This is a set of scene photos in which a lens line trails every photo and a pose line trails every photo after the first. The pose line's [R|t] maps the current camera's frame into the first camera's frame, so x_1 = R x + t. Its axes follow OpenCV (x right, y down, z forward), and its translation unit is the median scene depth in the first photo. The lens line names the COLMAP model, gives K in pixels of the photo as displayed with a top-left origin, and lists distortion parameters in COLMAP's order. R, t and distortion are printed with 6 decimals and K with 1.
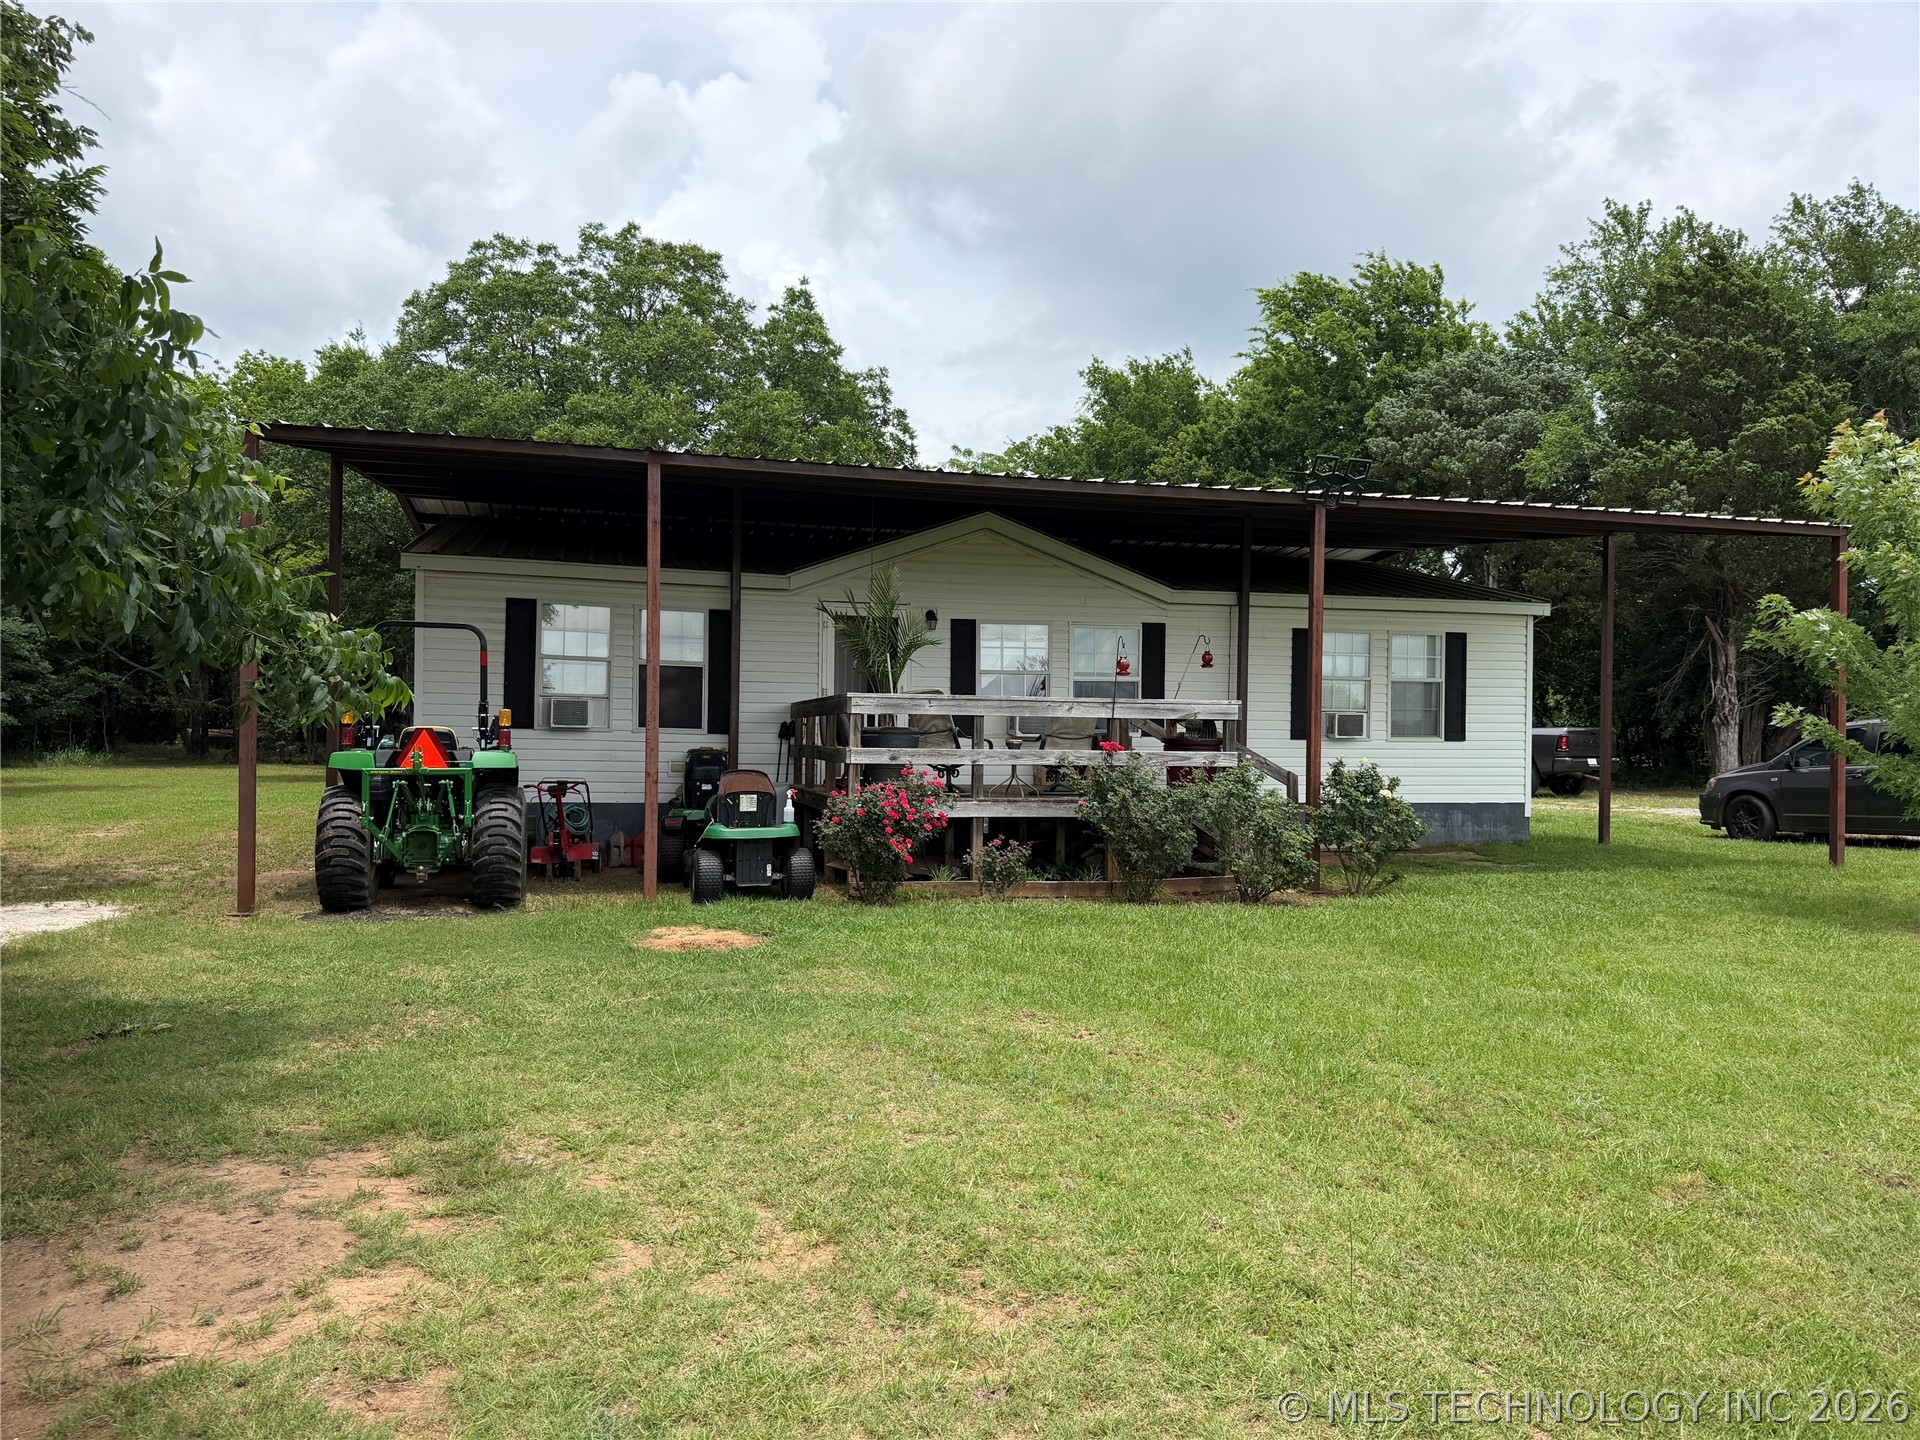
lens RADIAL K [[1356.4, 0, 960.1], [0, 1356.4, 716.5], [0, 0, 1]] dist [0.067490, -0.097401]
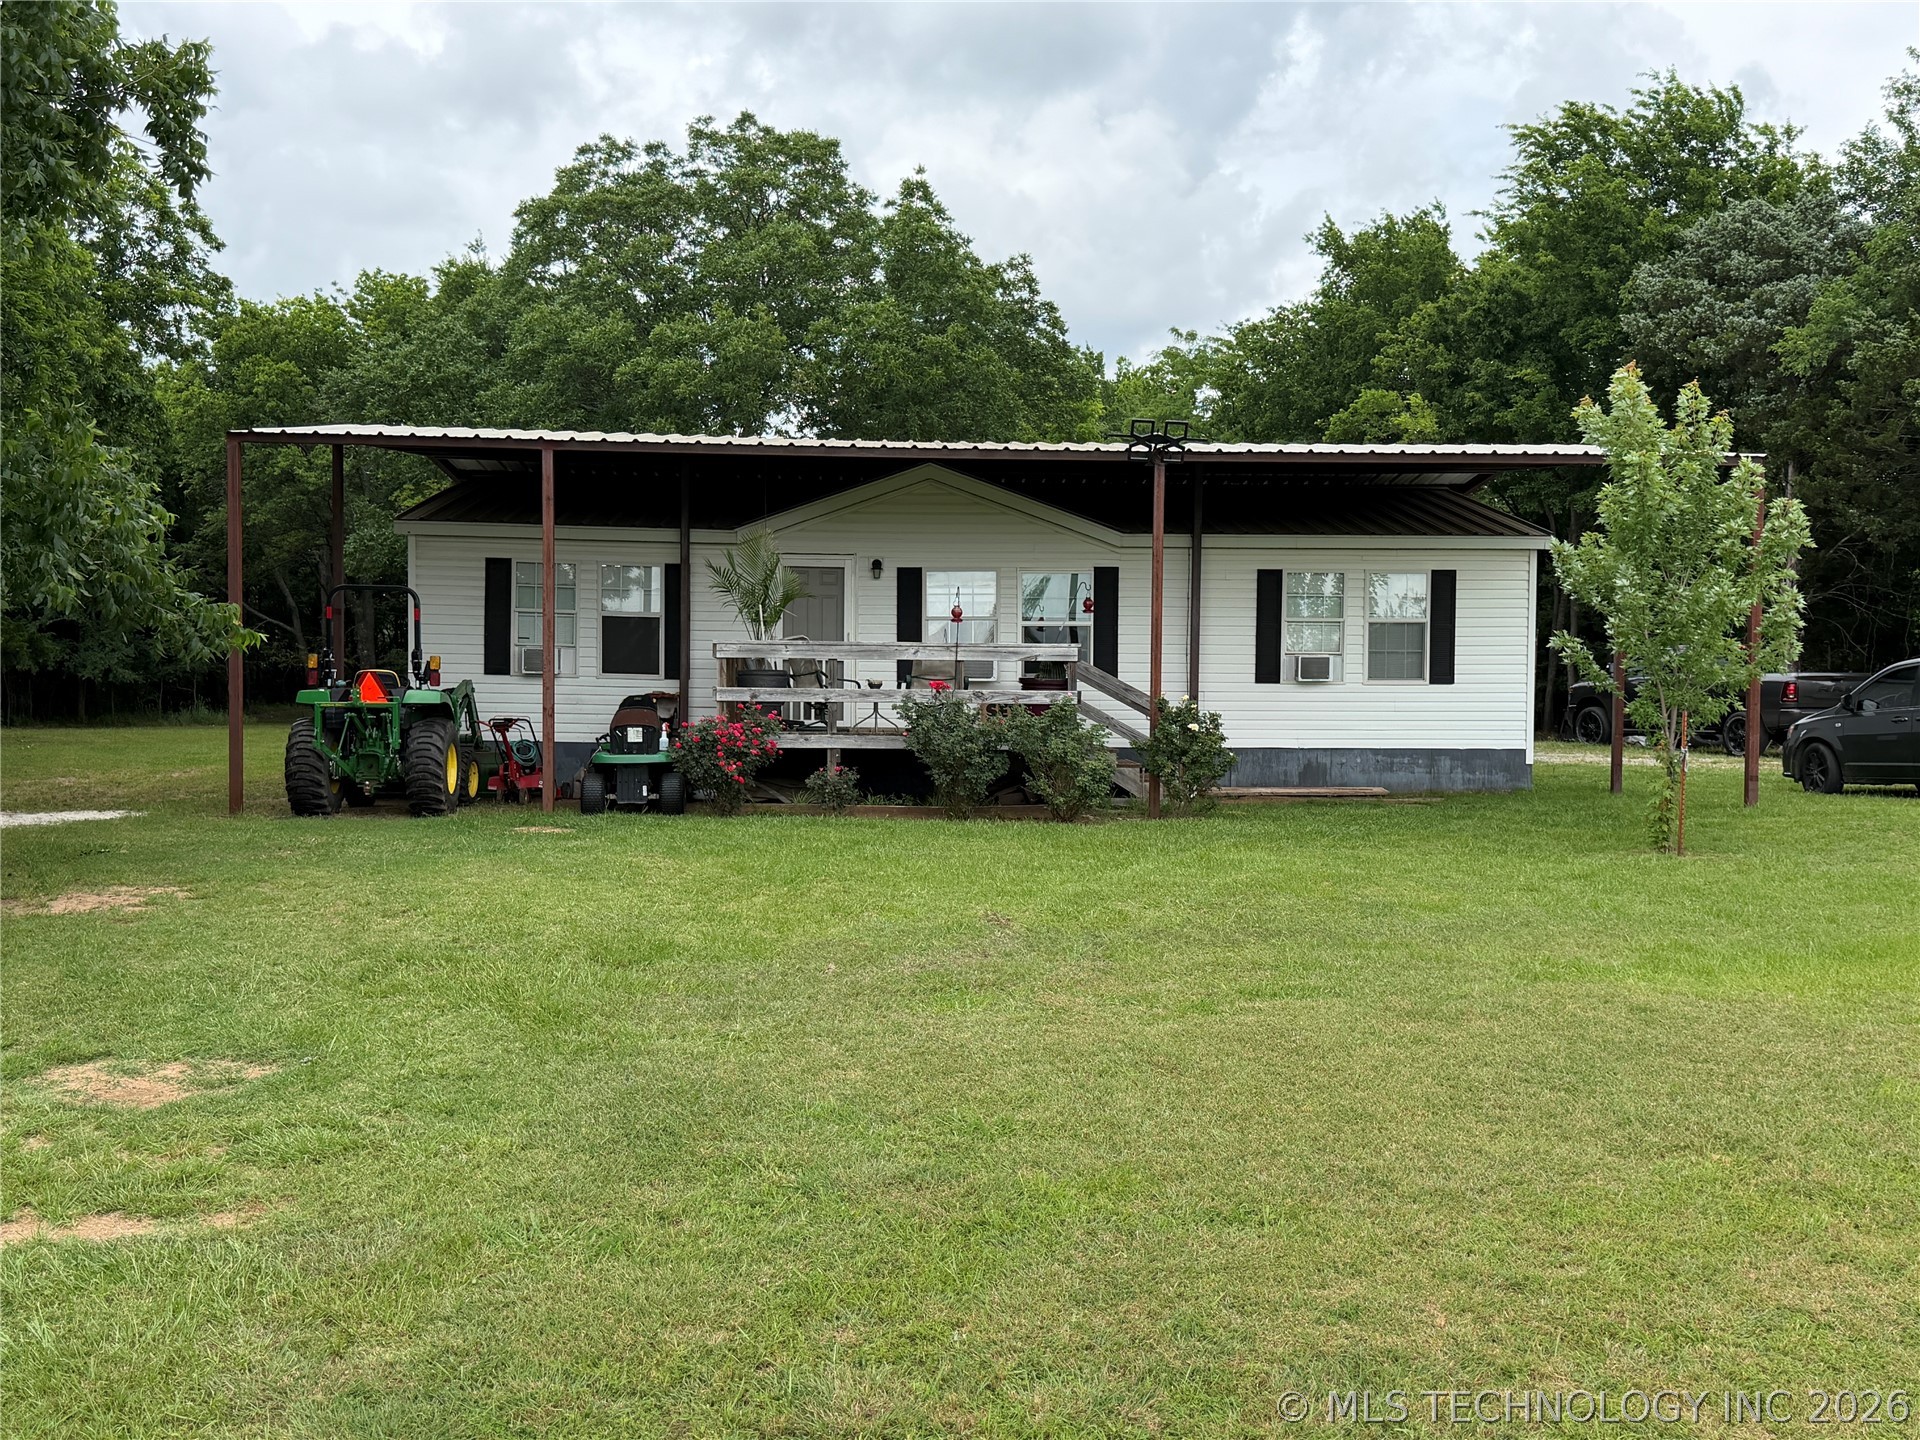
lens RADIAL K [[1887.5, 0, 961.9], [0, 1887.5, 720.1], [0, 0, 1]] dist [0.031668, 0.000000]
pose [[0.977527, -0.001954, -0.210799, 0.312520], [0.006997, 0.999707, 0.023181, 0.010327], [0.210692, -0.024135, 0.977255, -0.359137]]
